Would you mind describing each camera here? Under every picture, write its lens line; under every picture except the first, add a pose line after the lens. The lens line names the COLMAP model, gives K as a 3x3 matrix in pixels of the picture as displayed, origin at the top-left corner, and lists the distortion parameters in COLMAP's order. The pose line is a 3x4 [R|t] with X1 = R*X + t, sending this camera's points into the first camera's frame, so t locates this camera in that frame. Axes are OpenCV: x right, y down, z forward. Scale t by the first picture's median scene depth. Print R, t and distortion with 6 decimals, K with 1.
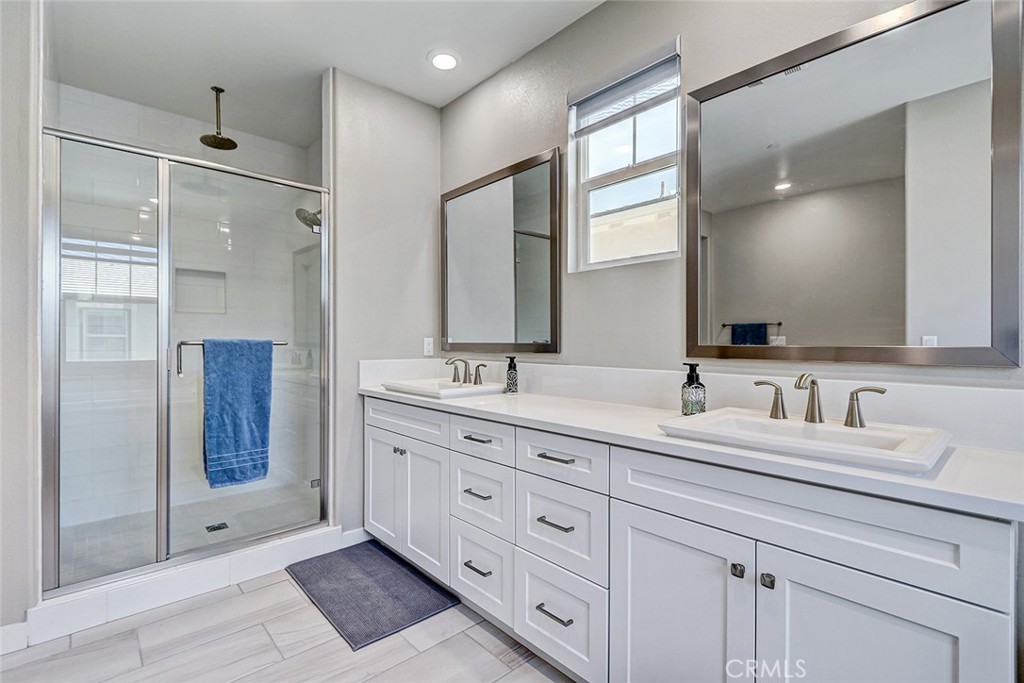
lens RADIAL K [[471.5, 0, 510.0], [0, 471.5, 343.7], [0, 0, 1]] dist [0.003169, -0.000453]
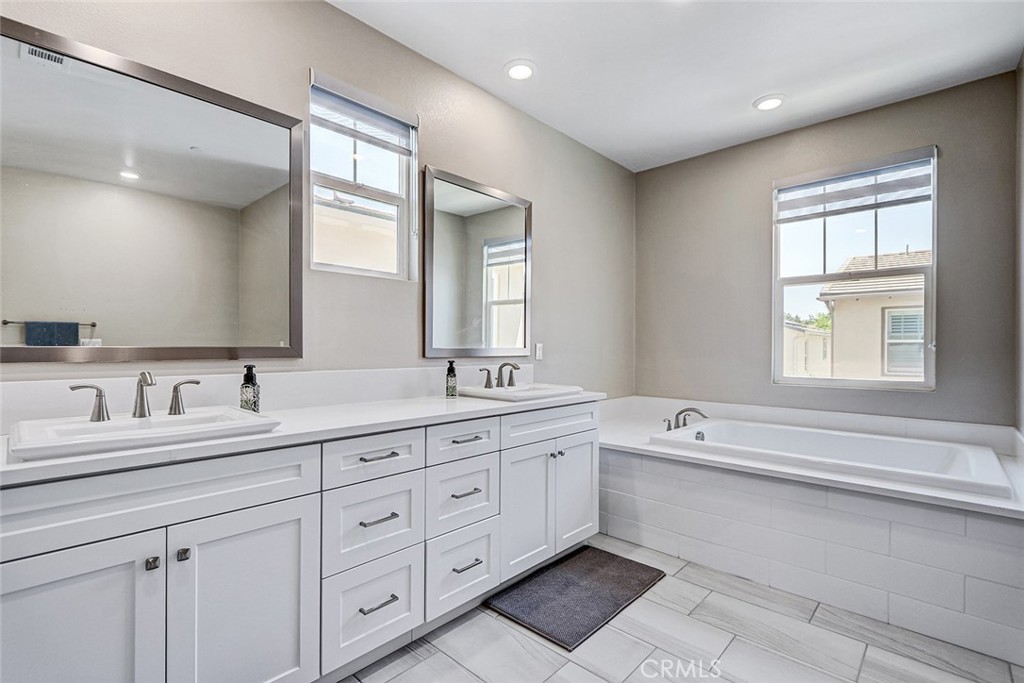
lens RADIAL K [[471.5, 0, 507.4], [0, 471.5, 345.7], [0, 0, 1]] dist [0.003169, -0.000453]
pose [[-0.095058, 0.001423, 0.995471, -0.518389], [0.000581, 0.999999, -0.001374, 0.003544], [-0.995472, 0.000448, -0.095059, 0.267817]]
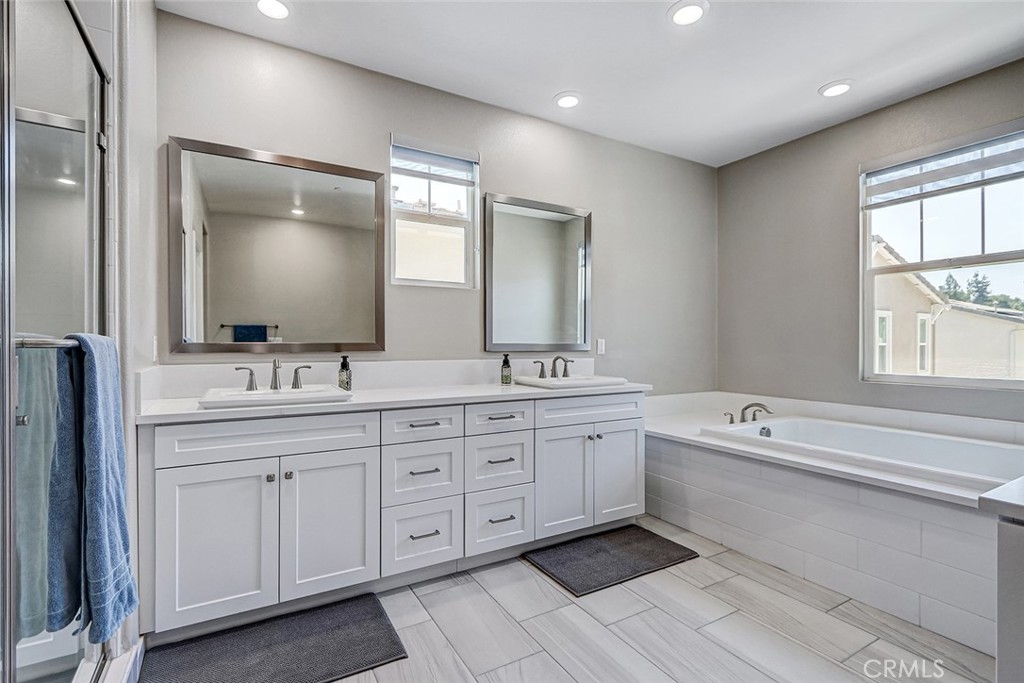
lens RADIAL K [[471.5, 0, 507.9], [0, 471.5, 341.5], [0, 0, 1]] dist [0.003169, -0.000453]
pose [[0.195847, 0.002419, 0.980631, -0.814134], [0.003267, 0.999990, -0.003120, 0.007429], [-0.980629, 0.003815, 0.195837, -0.118229]]
